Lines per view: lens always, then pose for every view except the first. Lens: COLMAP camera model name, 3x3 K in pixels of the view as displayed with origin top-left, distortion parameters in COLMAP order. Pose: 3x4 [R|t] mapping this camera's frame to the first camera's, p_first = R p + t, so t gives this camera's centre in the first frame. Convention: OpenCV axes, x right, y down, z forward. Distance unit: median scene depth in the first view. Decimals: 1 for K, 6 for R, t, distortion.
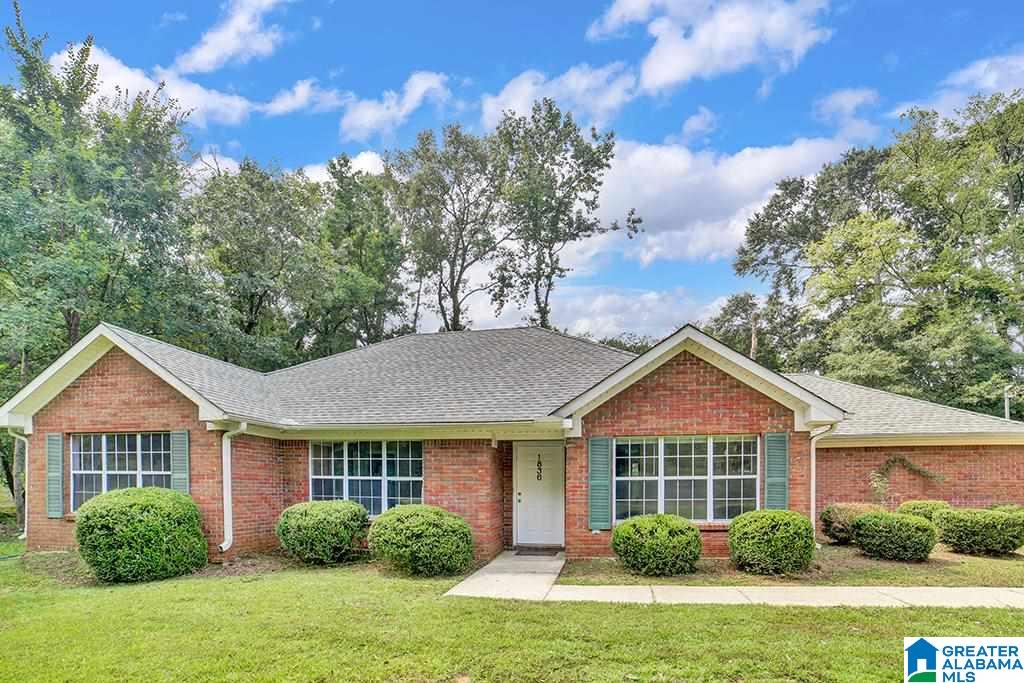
lens RADIAL K [[435.7, 0, 556.1], [0, 435.7, 313.4], [0, 0, 1]] dist [-0.044590, 0.016560]
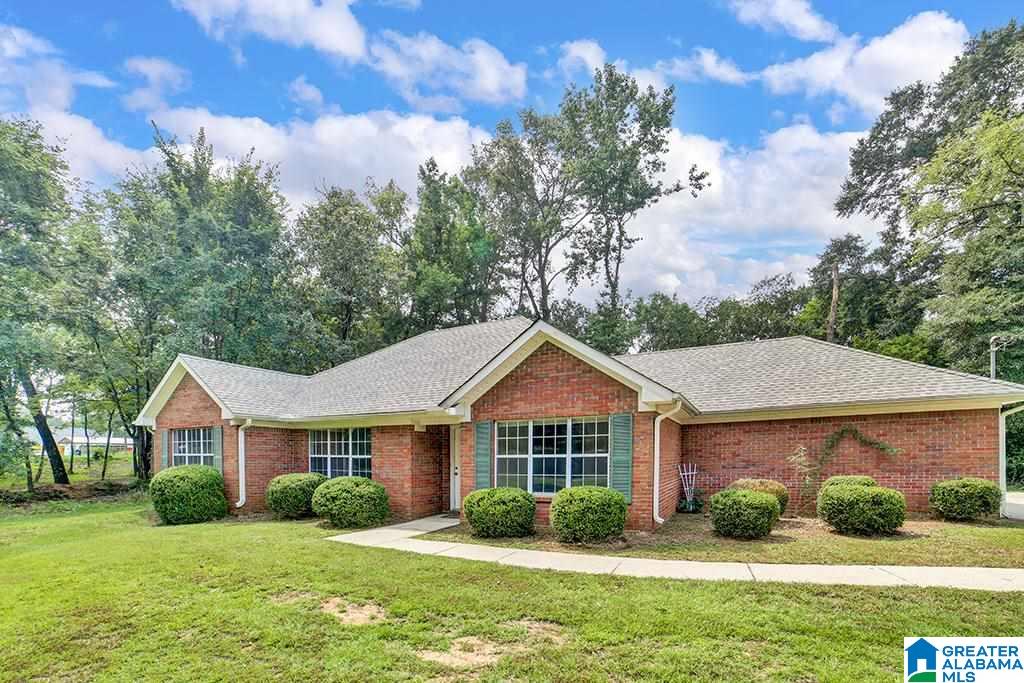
lens RADIAL K [[444.8, 0, 559.4], [0, 444.8, 309.9], [0, 0, 1]] dist [-0.065894, 0.030575]
pose [[0.953802, -0.104536, -0.281664, 0.598656], [0.121359, 0.991681, 0.042910, -0.033077], [0.274836, -0.075110, 0.958553, -0.049366]]
